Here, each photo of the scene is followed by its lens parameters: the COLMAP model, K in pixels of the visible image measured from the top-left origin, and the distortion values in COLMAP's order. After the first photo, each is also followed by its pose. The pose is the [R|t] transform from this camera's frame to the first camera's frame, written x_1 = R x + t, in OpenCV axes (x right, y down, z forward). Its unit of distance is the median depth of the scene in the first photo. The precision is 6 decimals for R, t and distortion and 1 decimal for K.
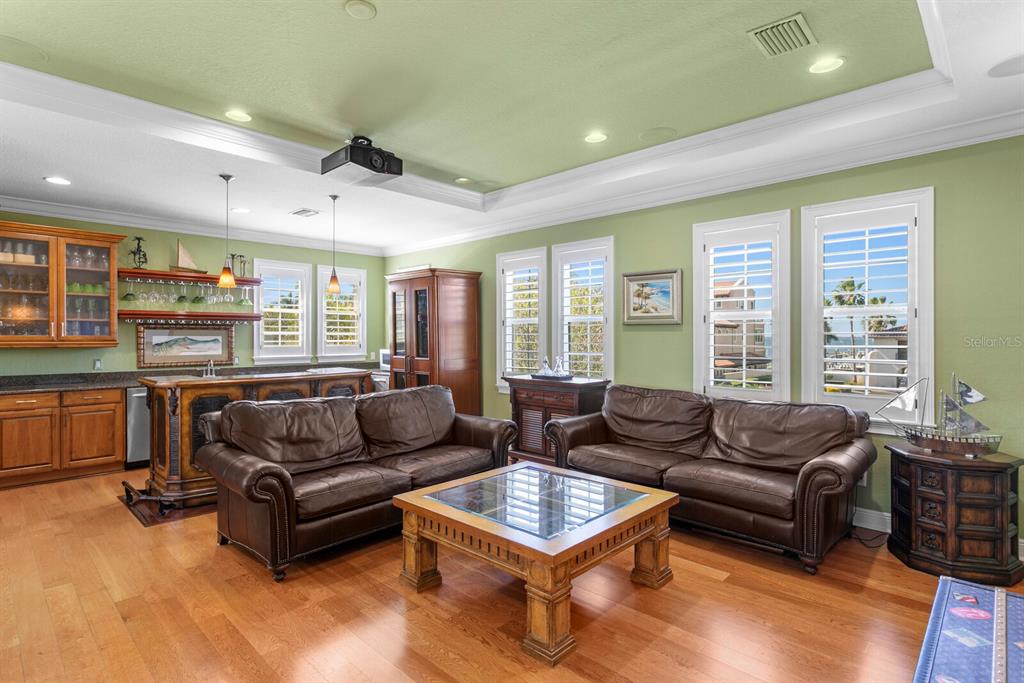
lens RADIAL K [[517.1, 0, 514.1], [0, 517.1, 339.0], [0, 0, 1]] dist [0.000903, 0.000881]
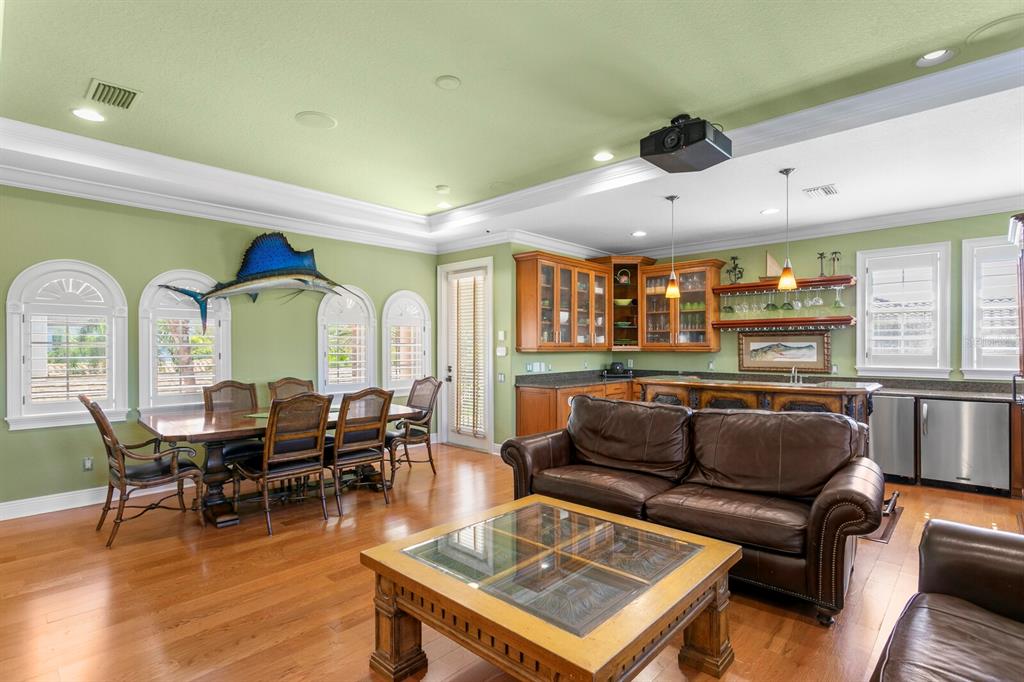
lens RADIAL K [[517.1, 0, 513.0], [0, 517.1, 350.1], [0, 0, 1]] dist [0.000903, 0.000881]
pose [[0.007241, 0.005666, -0.999958, 0.448466], [-0.003086, 0.999979, 0.005643, 0.006166], [0.999969, 0.003045, 0.007259, 0.532532]]
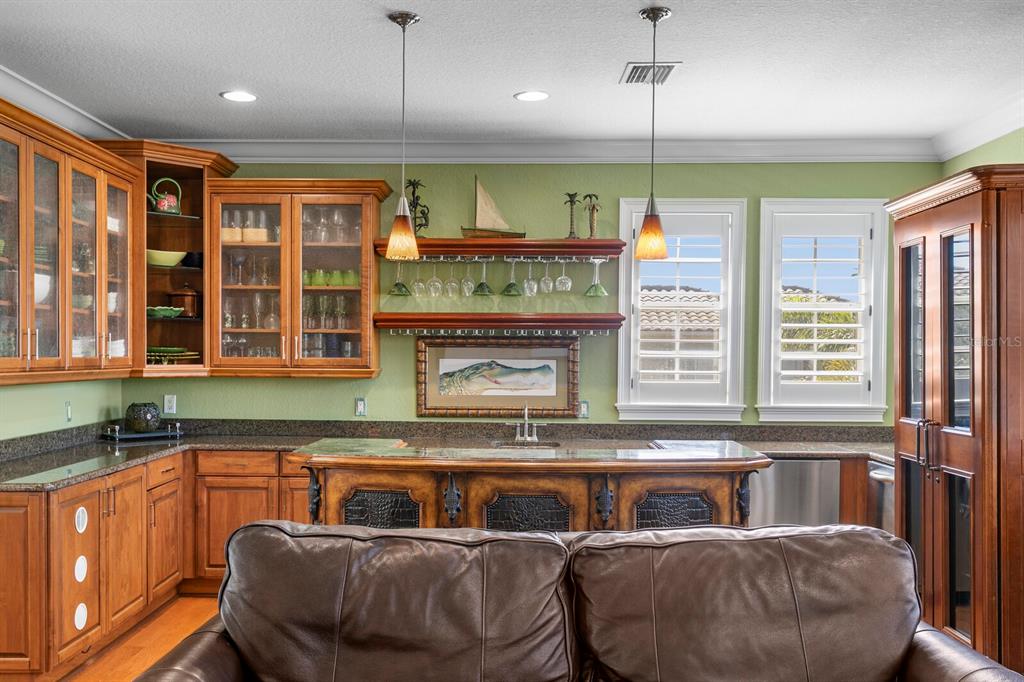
lens RADIAL K [[974.1, 0, 506.1], [0, 974.1, 375.1], [0, 0, 1]] dist [0.010588, 0.000000]
pose [[0.671286, 0.022969, -0.740843, 0.127154], [-0.011193, 0.999720, 0.020854, -0.011960], [0.741114, -0.005706, 0.671355, 0.394825]]
